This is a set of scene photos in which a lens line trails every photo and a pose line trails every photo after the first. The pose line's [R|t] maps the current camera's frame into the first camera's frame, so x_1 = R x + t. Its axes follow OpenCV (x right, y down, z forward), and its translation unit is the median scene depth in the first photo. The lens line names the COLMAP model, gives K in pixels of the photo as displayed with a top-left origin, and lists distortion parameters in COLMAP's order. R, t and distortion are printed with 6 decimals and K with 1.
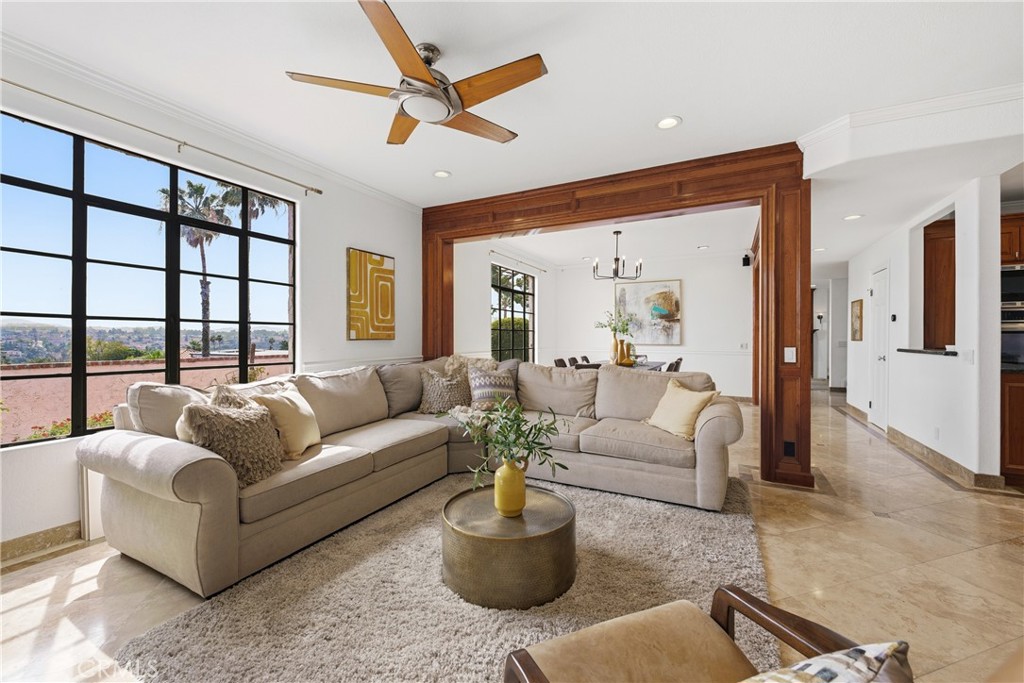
lens RADIAL K [[410.2, 0, 513.7], [0, 410.2, 337.9], [0, 0, 1]] dist [-0.008278, -0.000398]
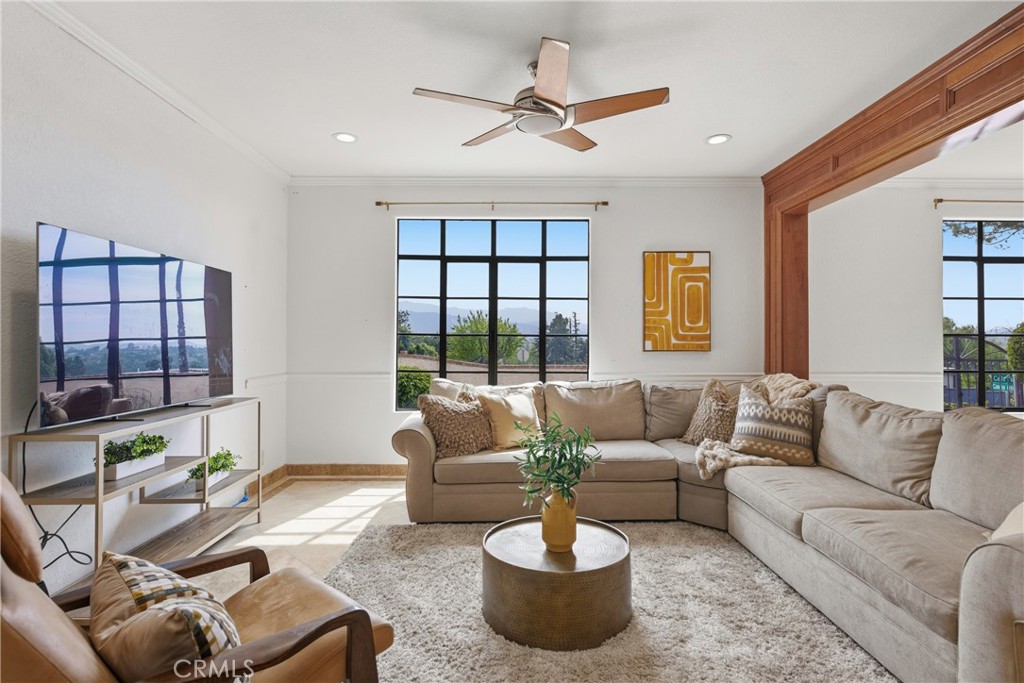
lens RADIAL K [[519.8, 0, 514.9], [0, 519.8, 339.2], [0, 0, 1]] dist [0.000784, 0.000112]
pose [[0.456752, -0.007995, -0.889558, 0.508818], [-0.001968, 0.999948, -0.009997, -0.009681], [0.889592, 0.006317, 0.456713, 0.203906]]
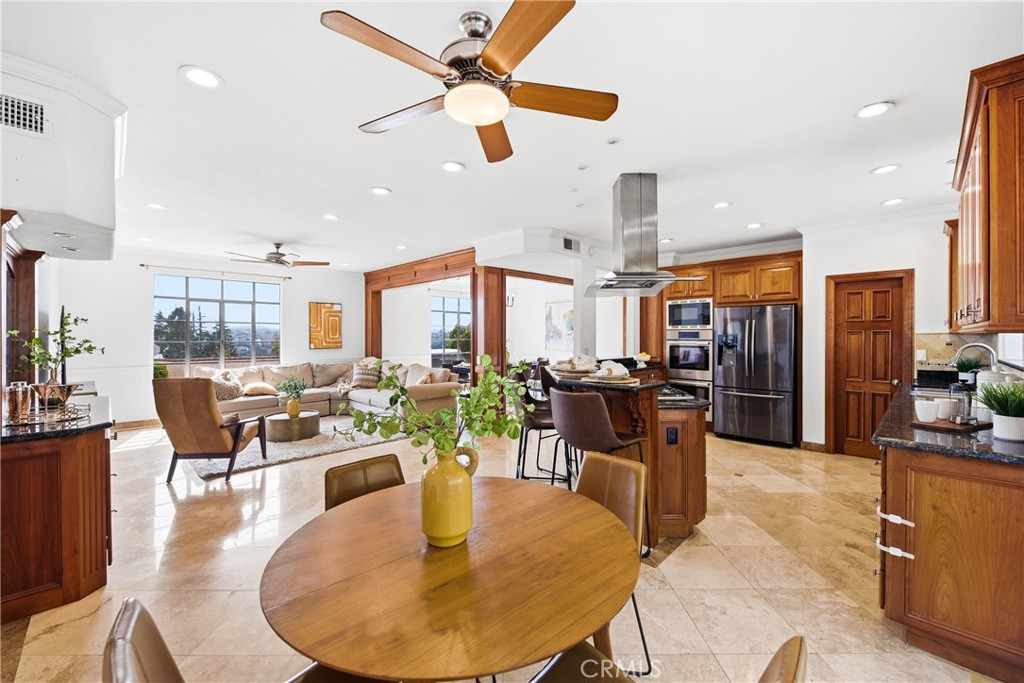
lens RADIAL K [[410.2, 0, 519.7], [0, 410.2, 338.6], [0, 0, 1]] dist [-0.008278, -0.000398]
pose [[0.950562, -0.000853, -0.310533, 1.171390], [0.002152, 0.999990, 0.003841, -0.050872], [0.310526, -0.004320, 0.950555, -0.562764]]
